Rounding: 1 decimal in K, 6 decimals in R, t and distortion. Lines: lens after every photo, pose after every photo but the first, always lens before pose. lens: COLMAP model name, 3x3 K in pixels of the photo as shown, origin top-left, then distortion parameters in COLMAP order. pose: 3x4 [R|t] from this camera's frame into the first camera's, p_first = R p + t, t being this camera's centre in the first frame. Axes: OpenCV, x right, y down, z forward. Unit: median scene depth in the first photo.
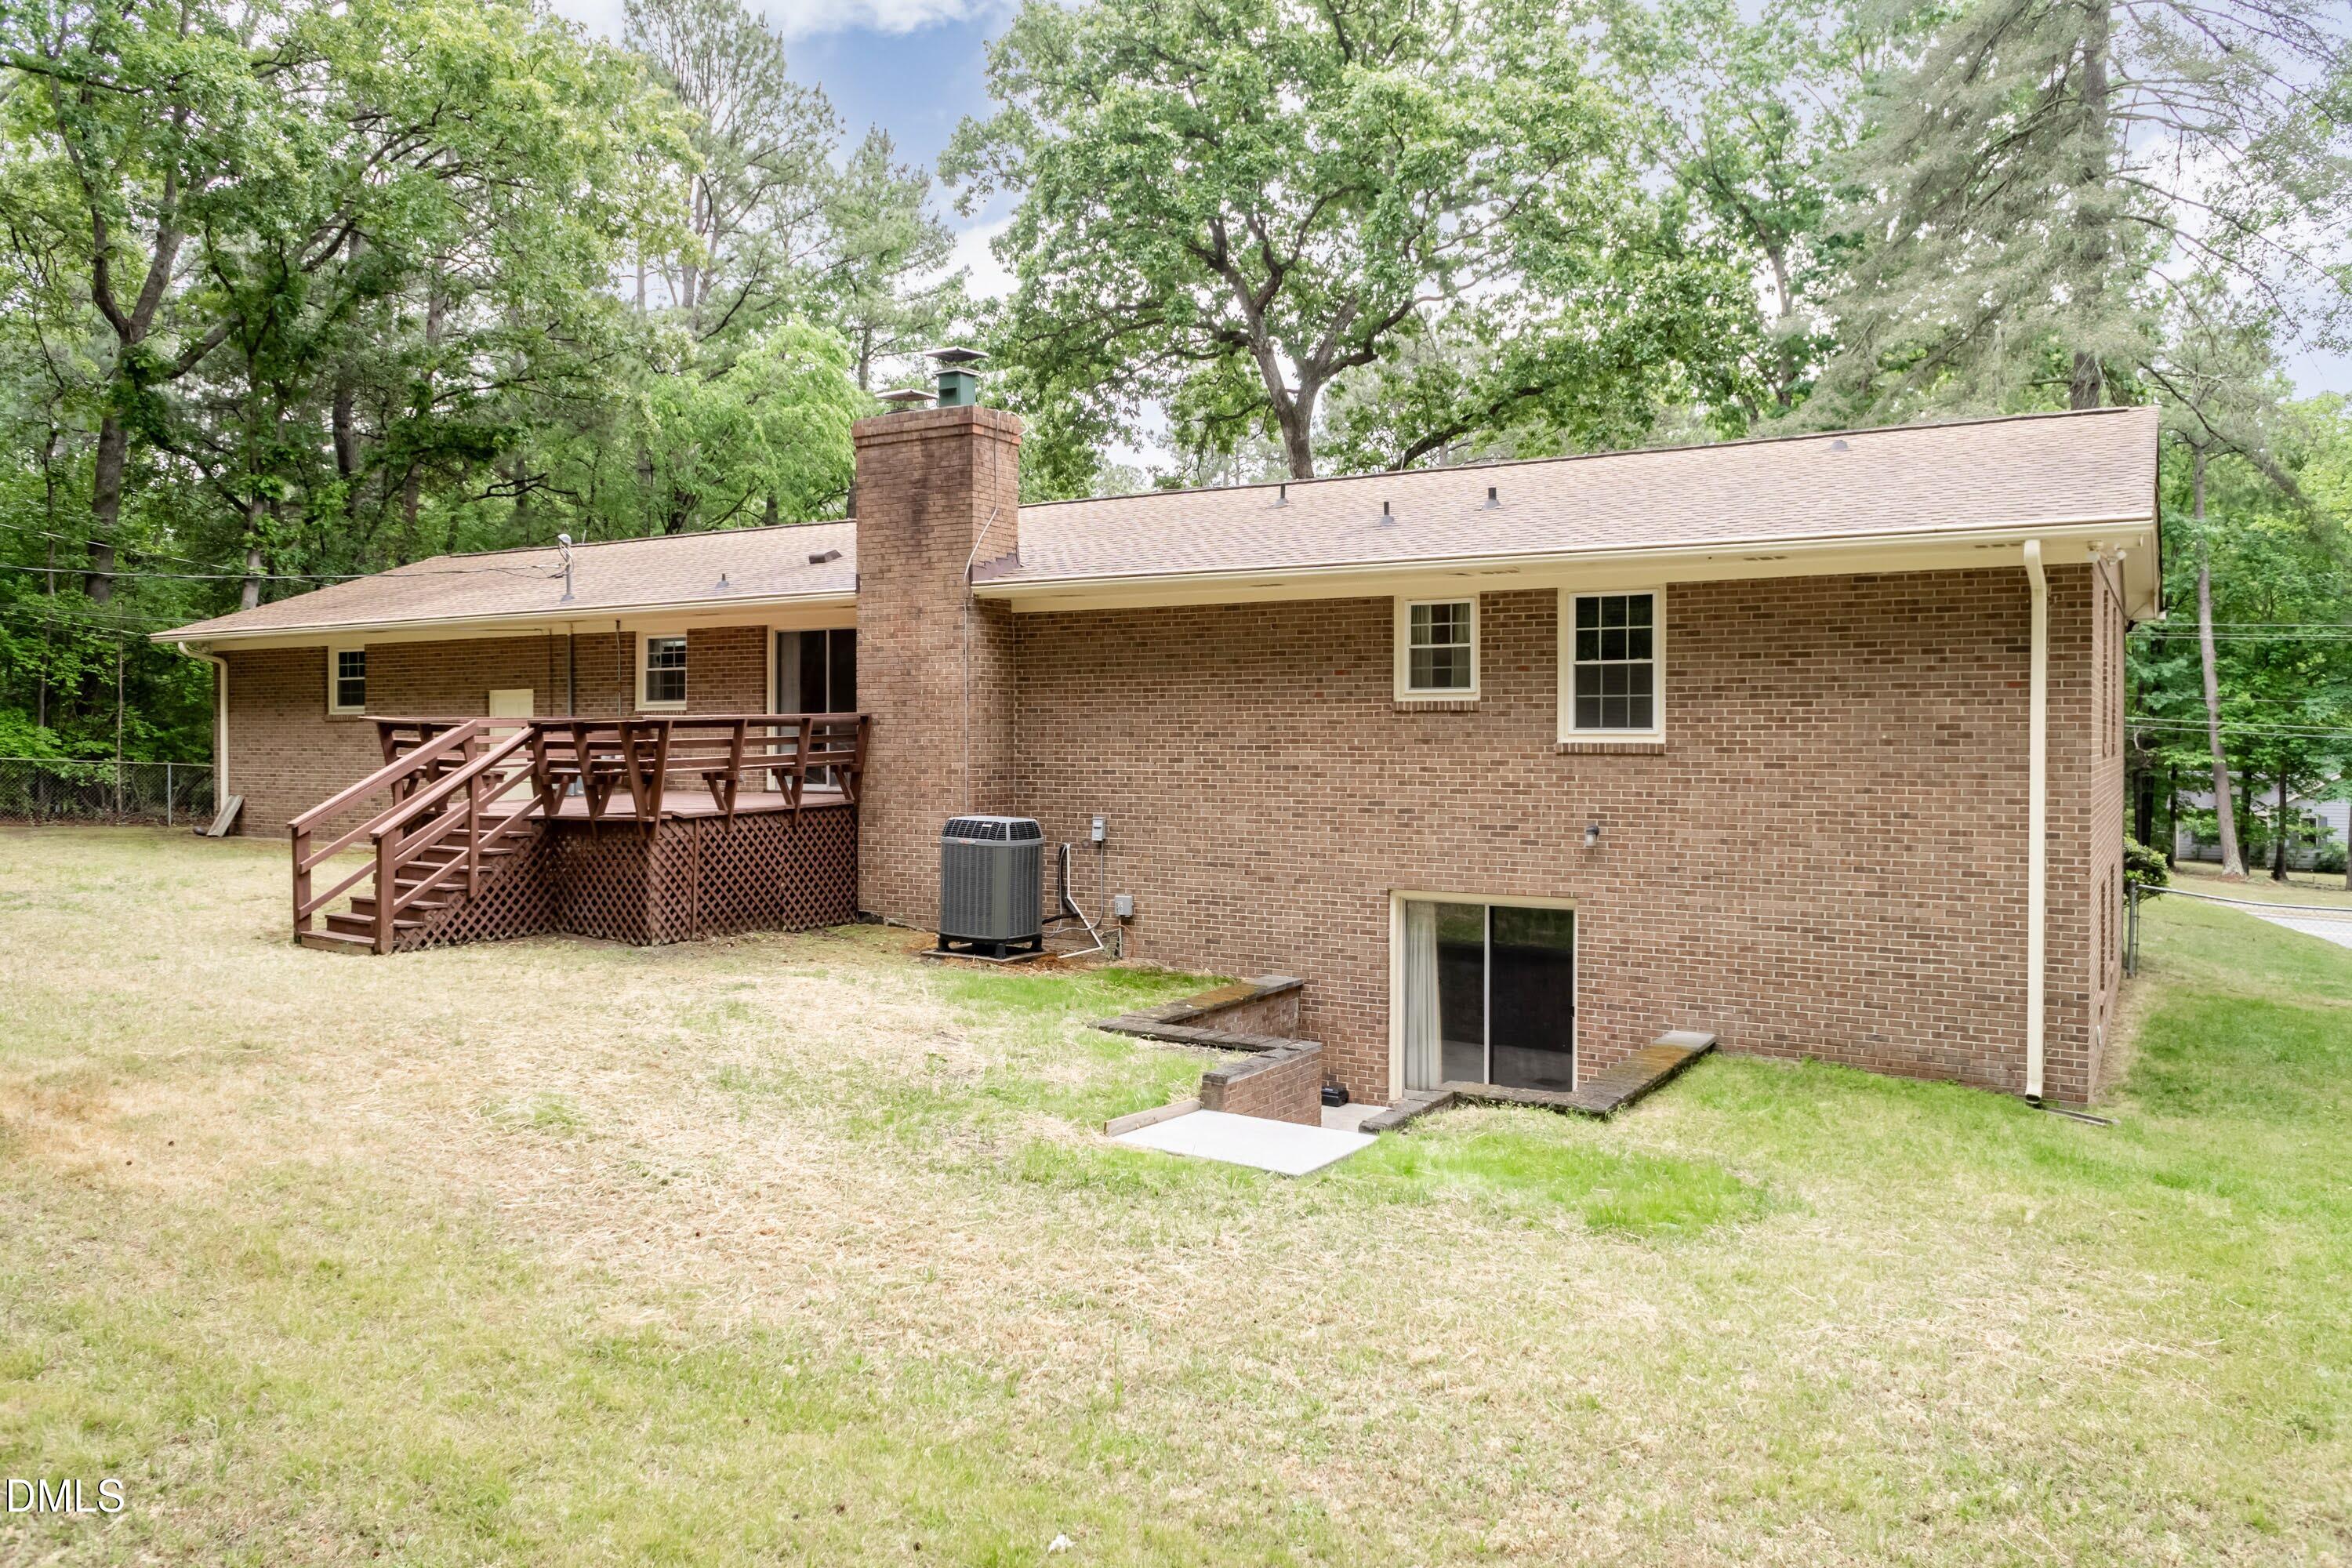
lens RADIAL K [[1671.2, 0, 1173.0], [0, 1671.2, 812.3], [0, 0, 1]] dist [-0.005740, 0.001927]
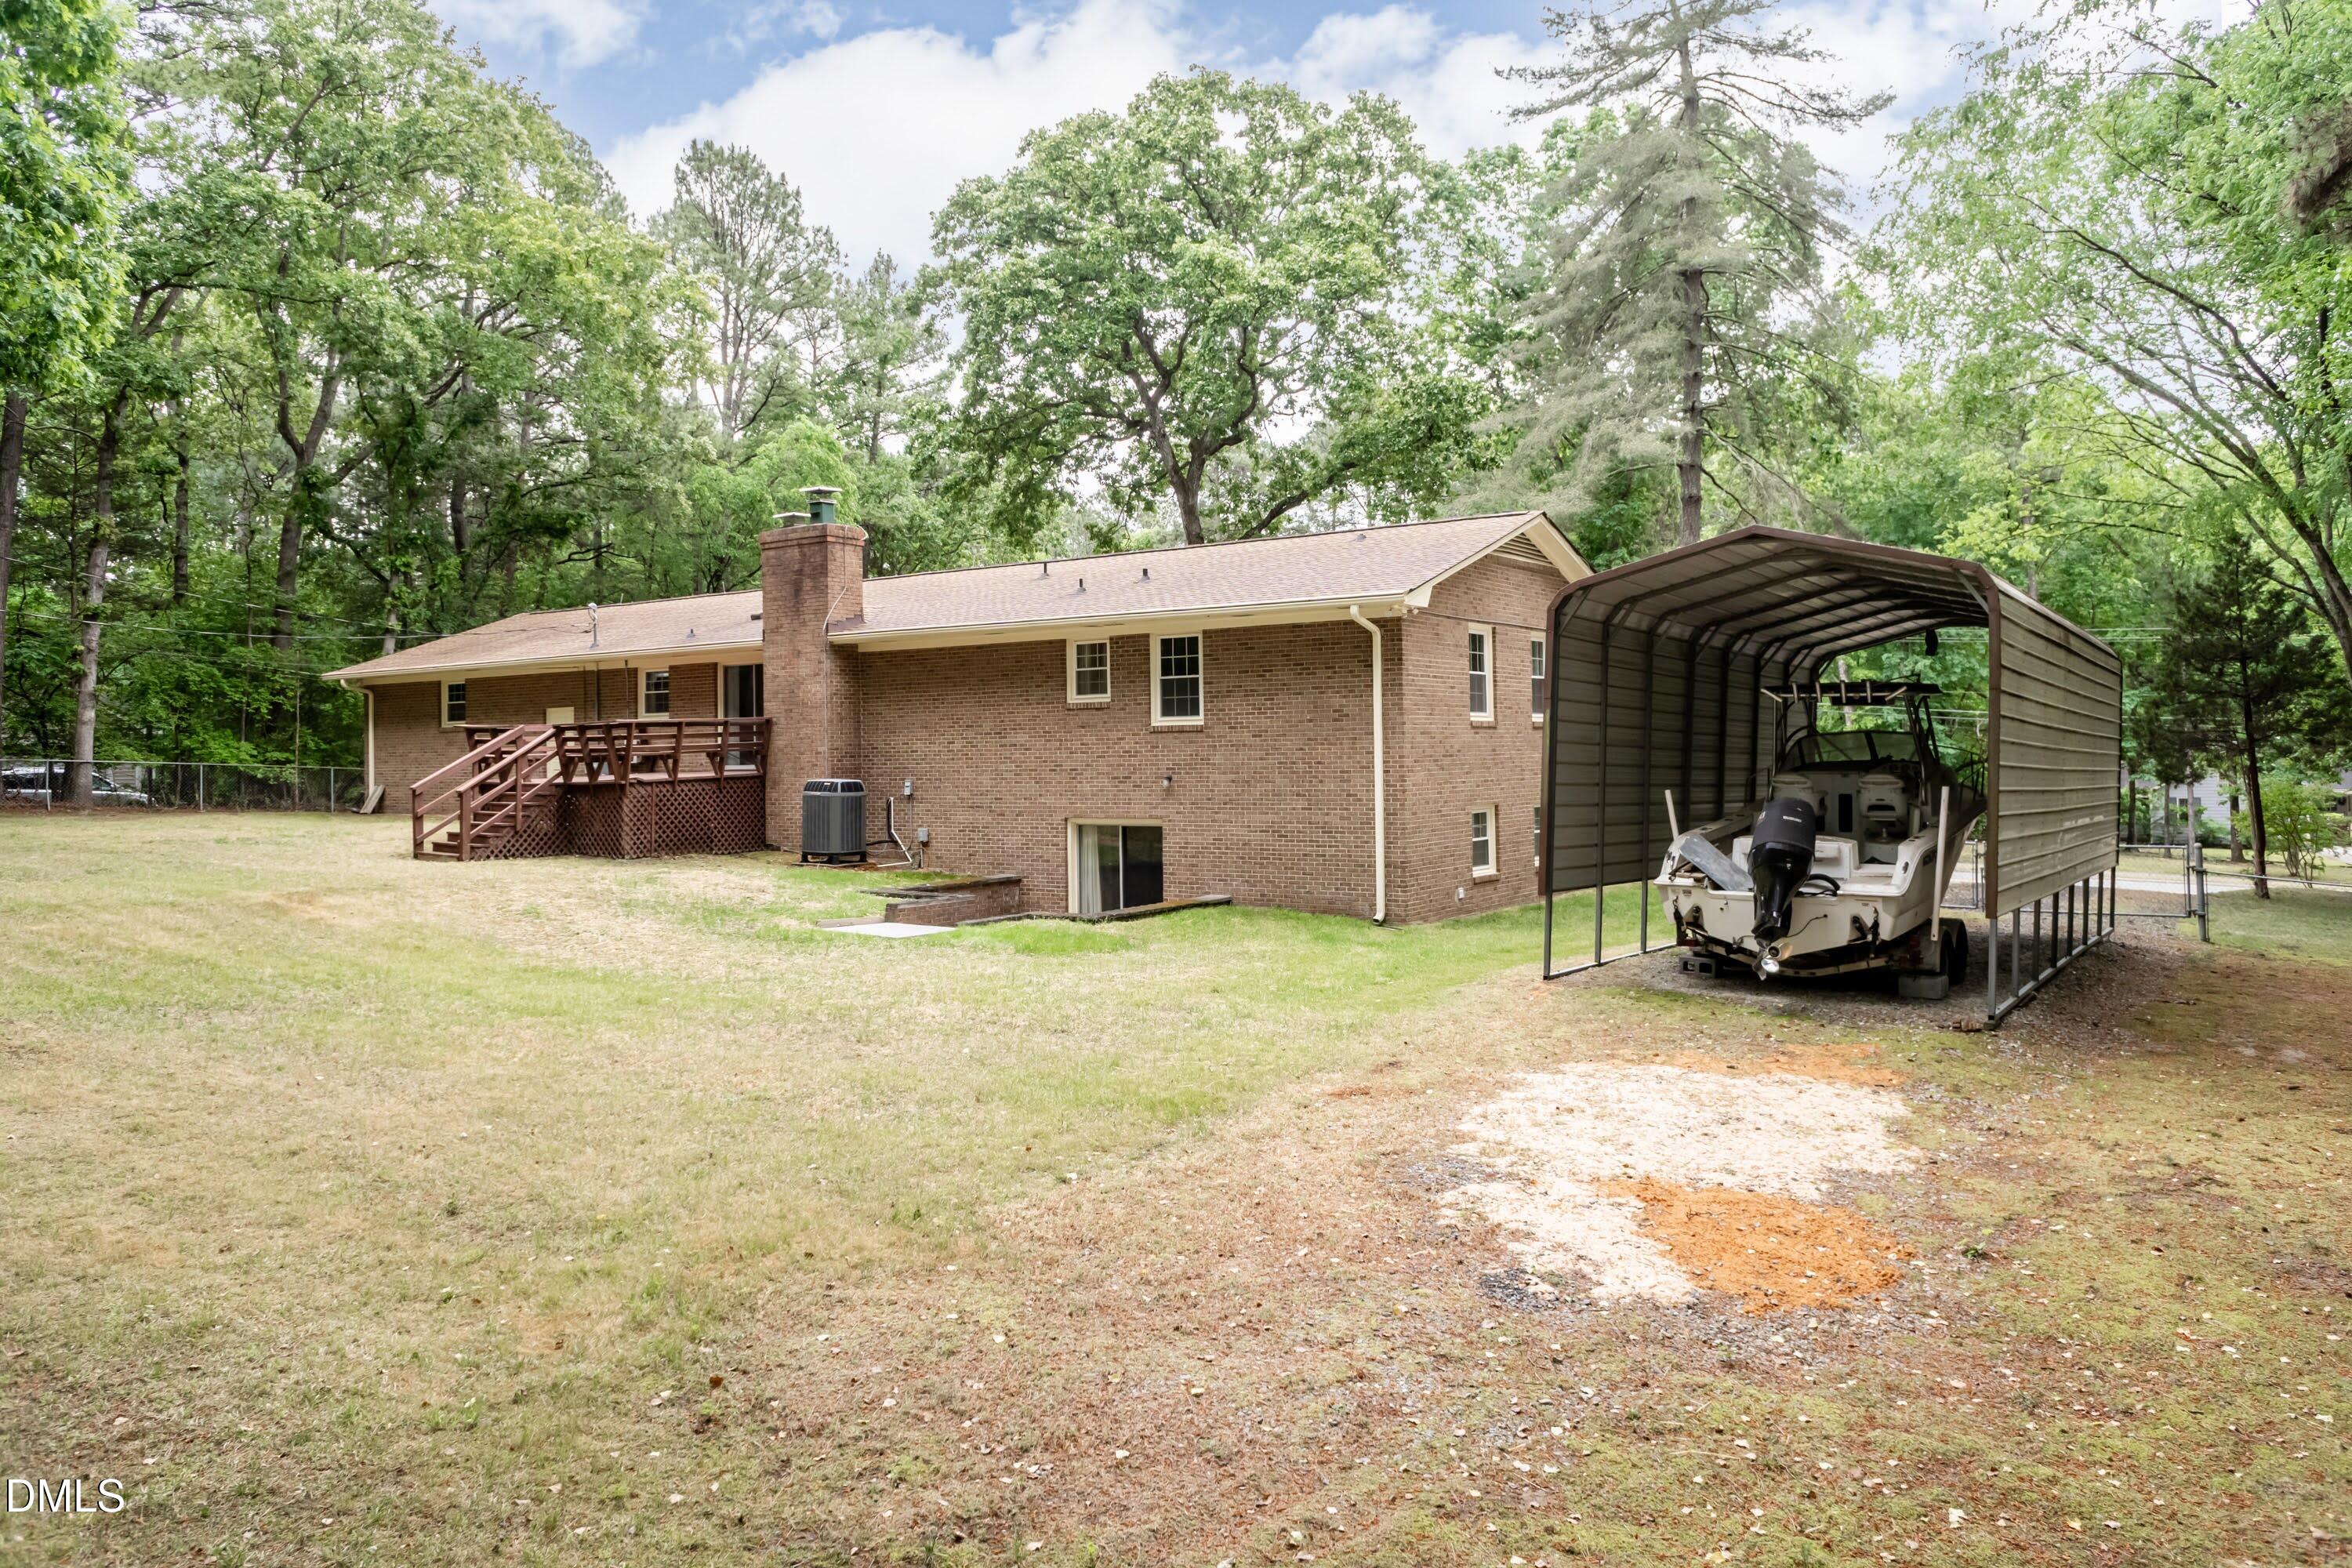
lens RADIAL K [[1606.1, 0, 1176.0], [0, 1606.1, 784.0], [0, 0, 1]] dist [-0.005274, -0.002720]
pose [[0.998619, -0.015399, -0.050238, 0.203677], [0.014192, 0.999604, -0.024285, 0.033879], [0.050592, 0.023539, 0.998442, -0.363918]]
